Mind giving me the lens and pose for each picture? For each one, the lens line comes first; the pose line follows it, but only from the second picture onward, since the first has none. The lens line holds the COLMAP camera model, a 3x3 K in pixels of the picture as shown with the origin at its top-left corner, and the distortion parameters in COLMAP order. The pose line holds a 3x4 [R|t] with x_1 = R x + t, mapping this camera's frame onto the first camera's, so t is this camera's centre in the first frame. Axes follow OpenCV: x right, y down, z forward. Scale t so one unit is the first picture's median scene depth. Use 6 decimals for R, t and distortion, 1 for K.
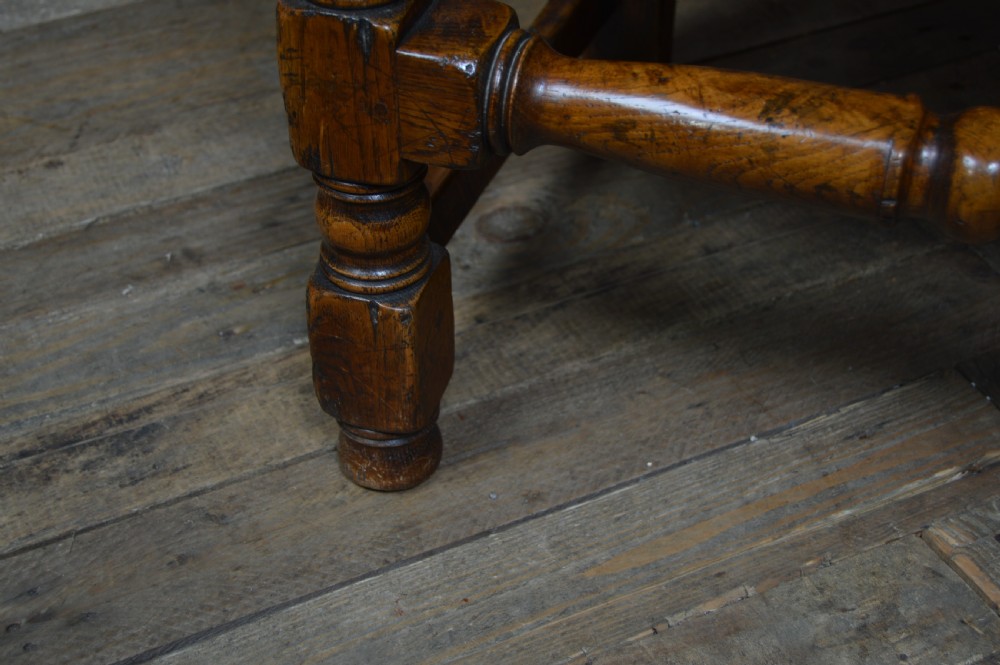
lens RADIAL K [[1702.0, 0, 497.8], [0, 1702.0, 362.9], [0, 0, 1]] dist [-0.041937, -0.022685]
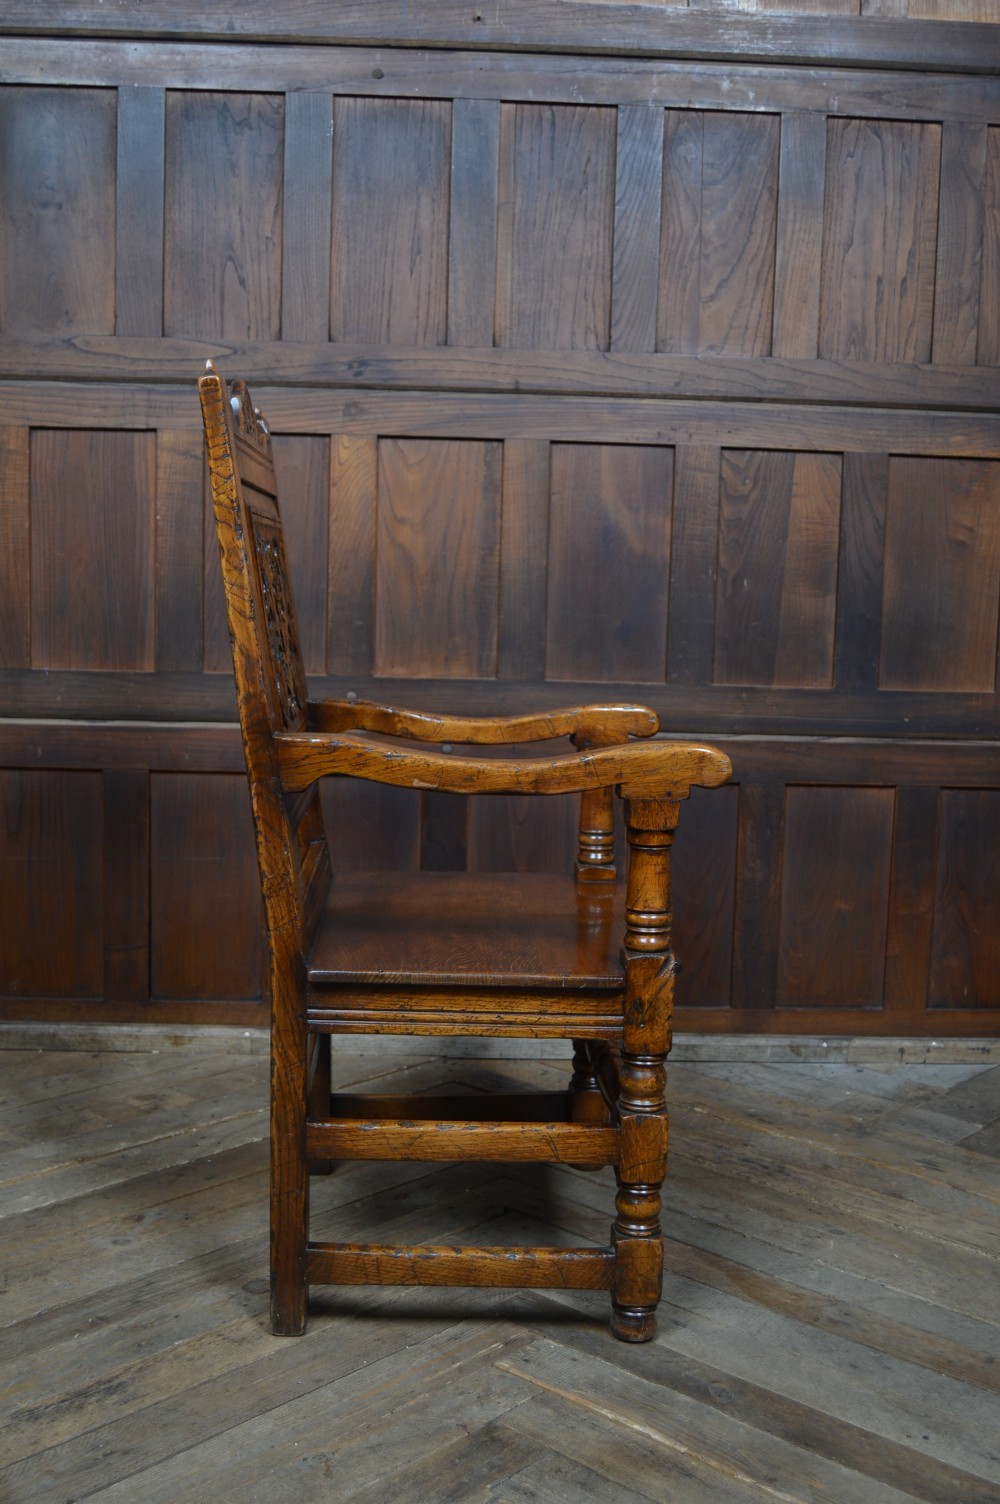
lens RADIAL K [[1640.6, 0, 484.9], [0, 1640.6, 746.7], [0, 0, 1]] dist [-0.062828, 0.012802]
pose [[0.932866, -0.005328, 0.360183, -0.520178], [0.200015, 0.839251, -0.505620, 0.490161], [-0.299590, 0.543718, 0.783975, -1.107704]]
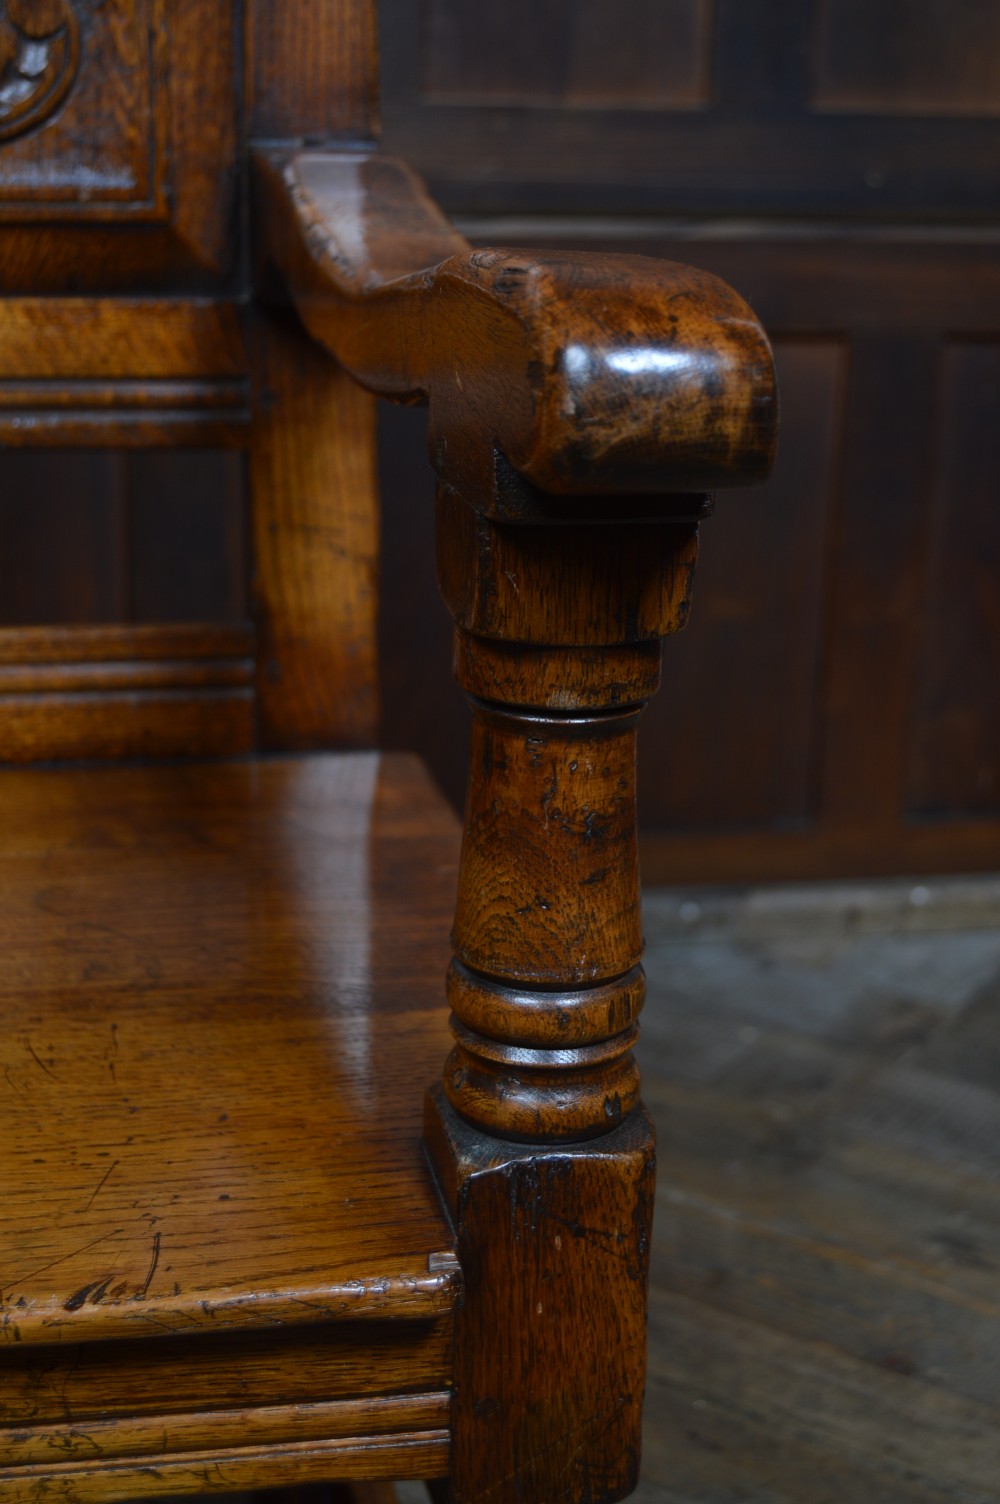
lens RADIAL K [[2304.5, 0, 500.0], [0, 2304.5, 752.0], [0, 0, 1]] dist [-0.040537, -0.075422]
pose [[0.865498, -0.121461, 0.485963, 0.155146], [0.290864, 0.911706, -0.290156, -0.119995], [-0.407813, 0.392479, 0.824409, -0.114101]]
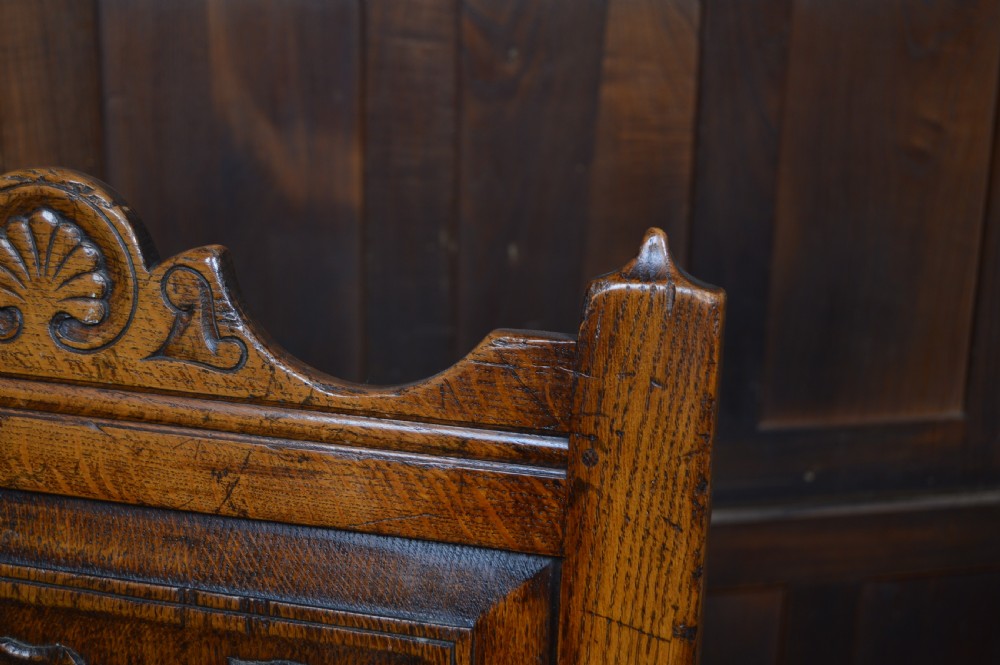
lens RADIAL K [[1629.3, 0, 500.0], [0, 1629.3, 332.5], [0, 0, 1]] dist [-0.031033, -0.086684]
pose [[0.866519, -0.128918, 0.482208, 0.337991], [0.291823, 0.914607, -0.279881, -0.817049], [-0.404949, 0.383242, 0.830146, -0.201554]]
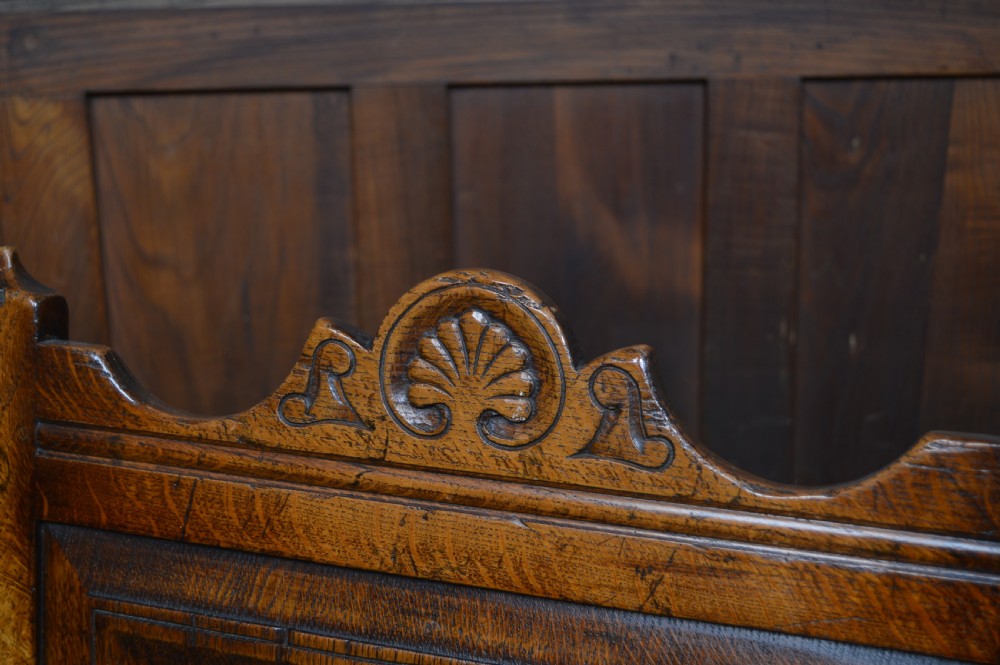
lens RADIAL K [[1629.3, 0, 500.0], [0, 1629.3, 332.5], [0, 0, 1]] dist [-0.031033, -0.086684]
pose [[0.934589, -0.103039, 0.340479, 0.270016], [0.233356, 0.899993, -0.368181, -0.841742], [-0.268492, 0.423551, 0.865168, -0.186602]]
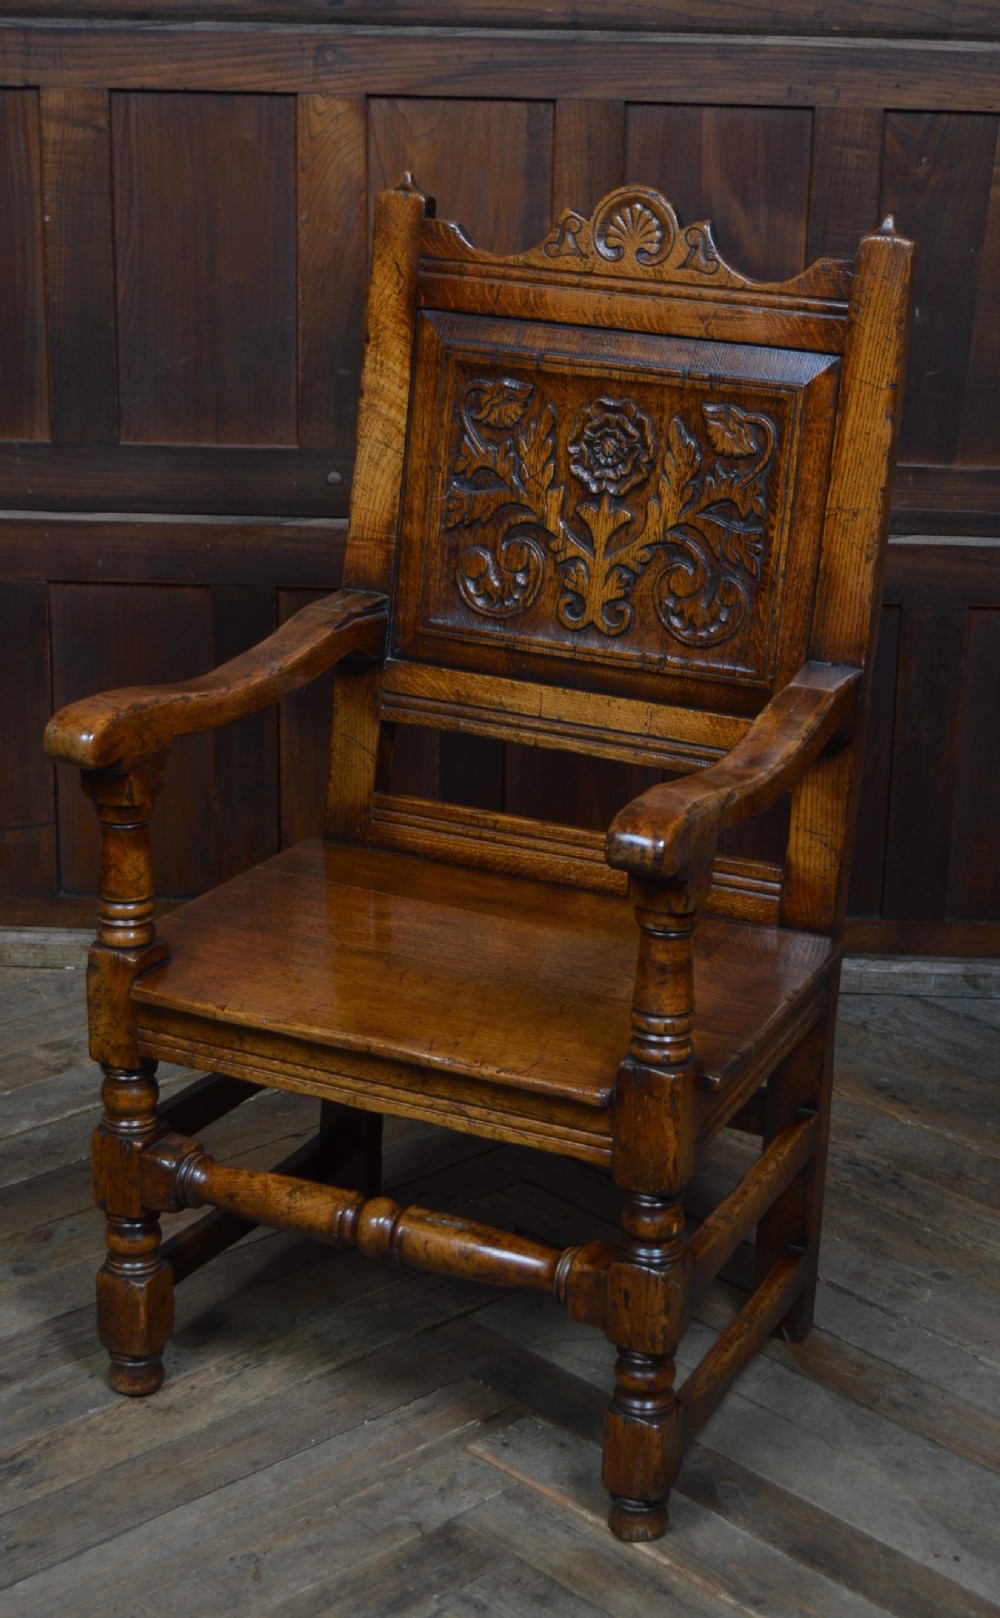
lens RADIAL K [[3117.7, 0, 501.2], [0, 3117.7, 916.7], [0, 0, 1]] dist [-0.017027, -0.134096]
pose [[0.956333, -0.079702, 0.281204, -0.623321], [0.161721, 0.945701, -0.281950, 0.513404], [-0.243463, 0.315115, 0.917294, -2.322154]]
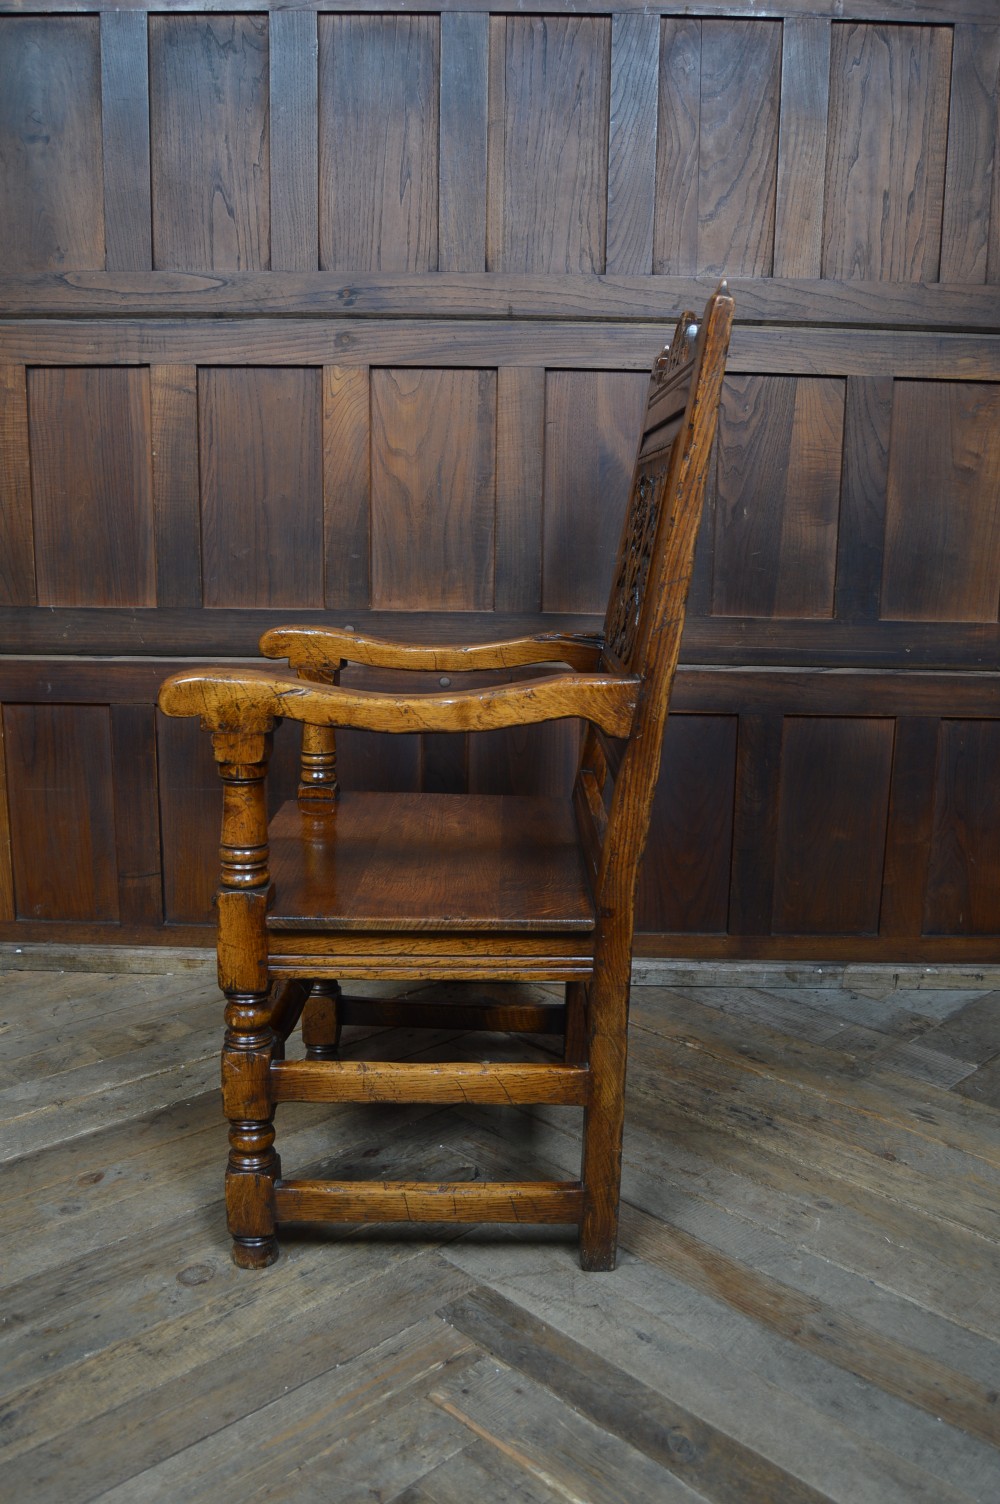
lens RADIAL K [[1268.1, 0, 491.3], [0, 1268.1, 756.2], [0, 0, 1]] dist [-0.088659, 0.036230]
pose [[0.952498, -0.035570, 0.302459, -0.091909], [0.174461, 0.877773, -0.446182, 0.101780], [-0.249620, 0.477755, 0.842283, -0.604239]]
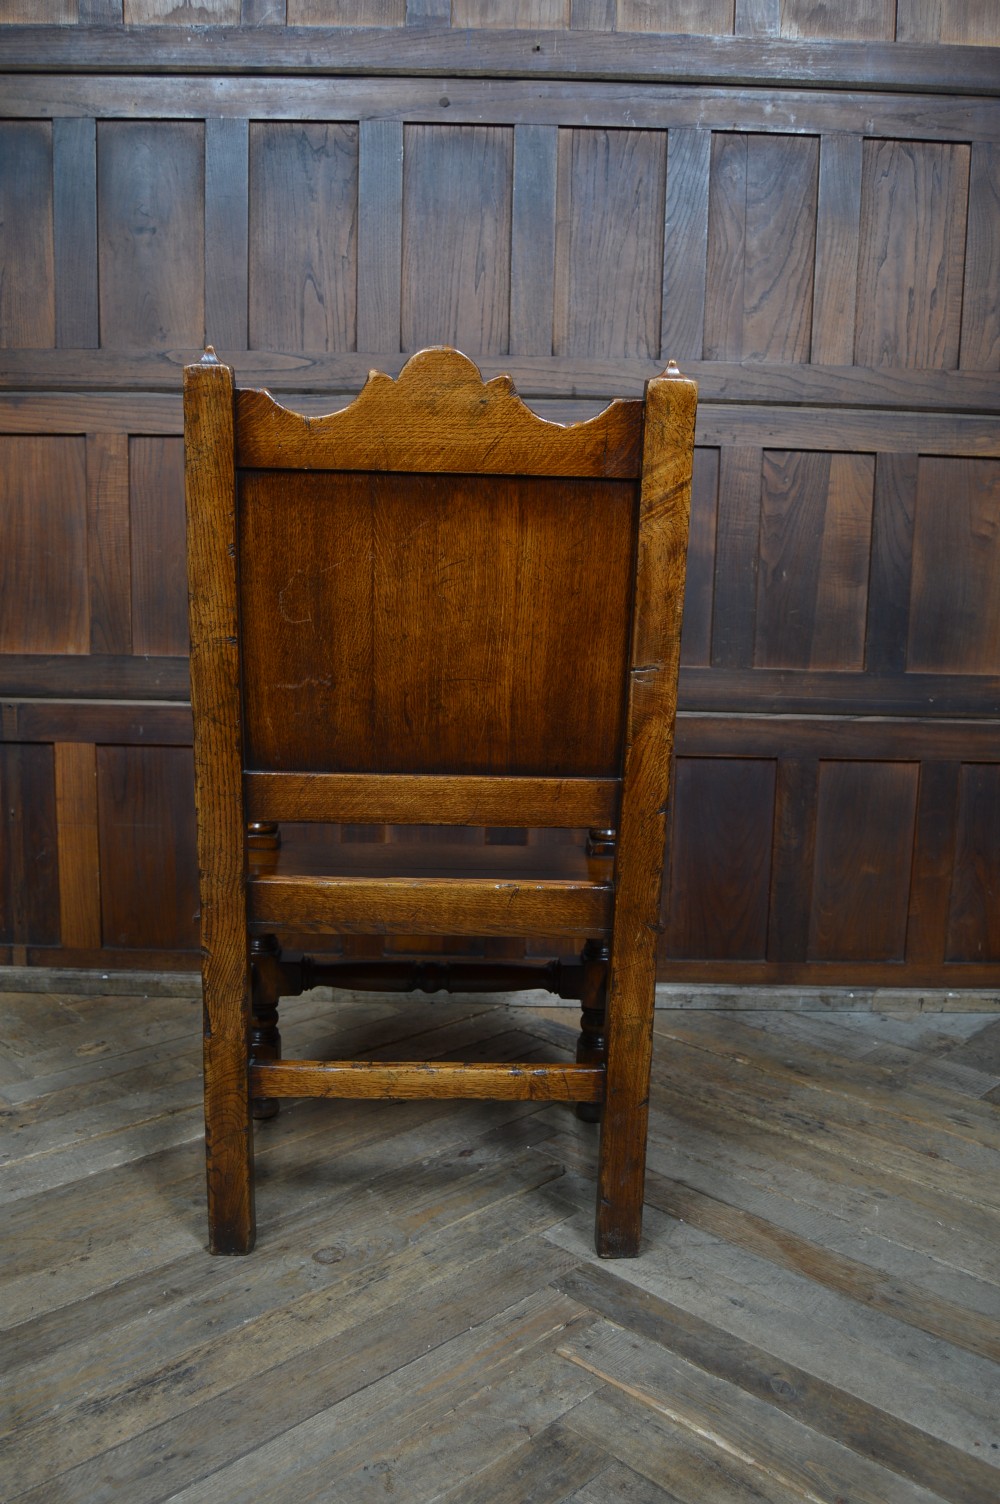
lens RADIAL K [[1274.5, 0, 483.9], [0, 1274.5, 754.3], [0, 0, 1]] dist [-0.088577, 0.036109]
pose [[0.947038, -0.018620, 0.320582, -0.355171], [0.179219, 0.859023, -0.479541, 0.195685], [-0.266458, 0.511598, 0.816865, -0.739269]]
